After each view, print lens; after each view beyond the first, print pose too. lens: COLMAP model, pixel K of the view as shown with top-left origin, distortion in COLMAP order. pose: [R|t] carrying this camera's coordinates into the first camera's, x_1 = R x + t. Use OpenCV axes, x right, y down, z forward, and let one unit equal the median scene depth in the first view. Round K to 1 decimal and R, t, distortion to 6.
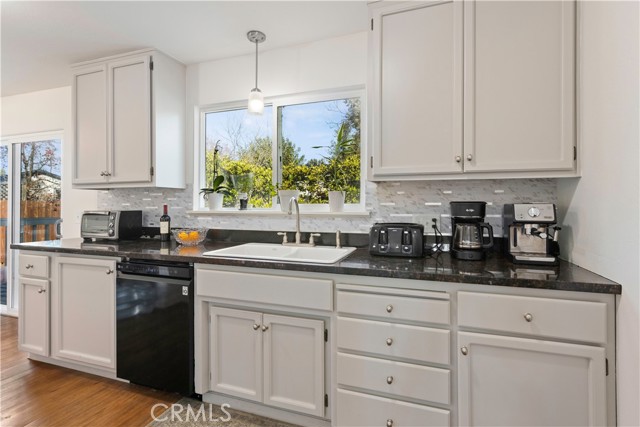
lens RADIAL K [[306.4, 0, 320.0], [0, 306.4, 206.2], [0, 0, 1]] dist [0.000110, -0.000065]
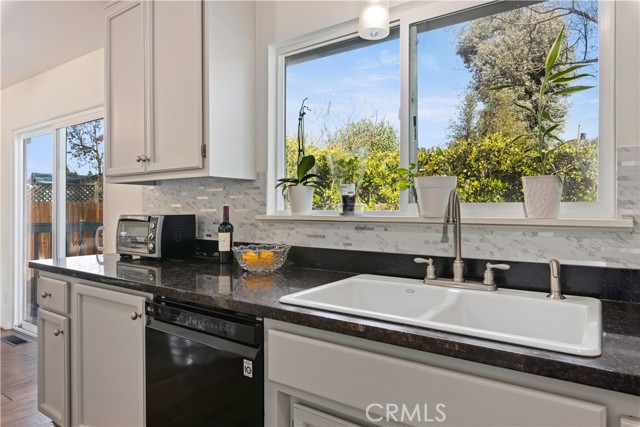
lens RADIAL K [[396.2, 0, 320.0], [0, 396.2, 213.5], [0, 0, 1]] dist [0.002000, 0.000452]
pose [[0.962484, 0.002714, -0.271326, -0.101696], [-0.000114, 0.999954, 0.009600, 0.003586], [0.271339, -0.009209, 0.962440, 0.281359]]
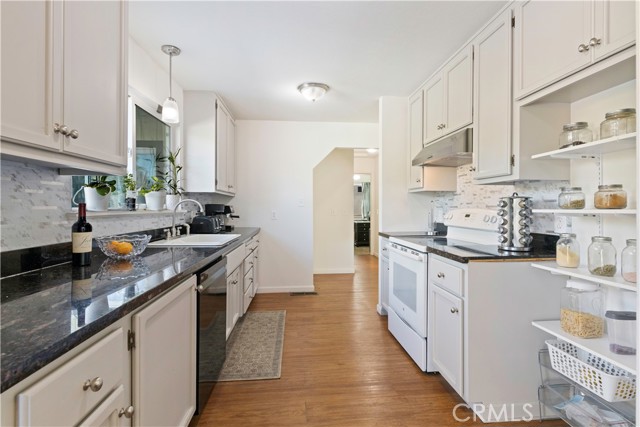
lens RADIAL K [[306.4, 0, 320.0], [0, 306.4, 206.2], [0, 0, 1]] dist [0.000110, -0.000065]
pose [[-0.399190, 0.003230, 0.916862, -1.265233], [0.000785, 0.999995, -0.003182, 0.004149], [-0.916868, -0.000551, -0.399191, 0.843781]]
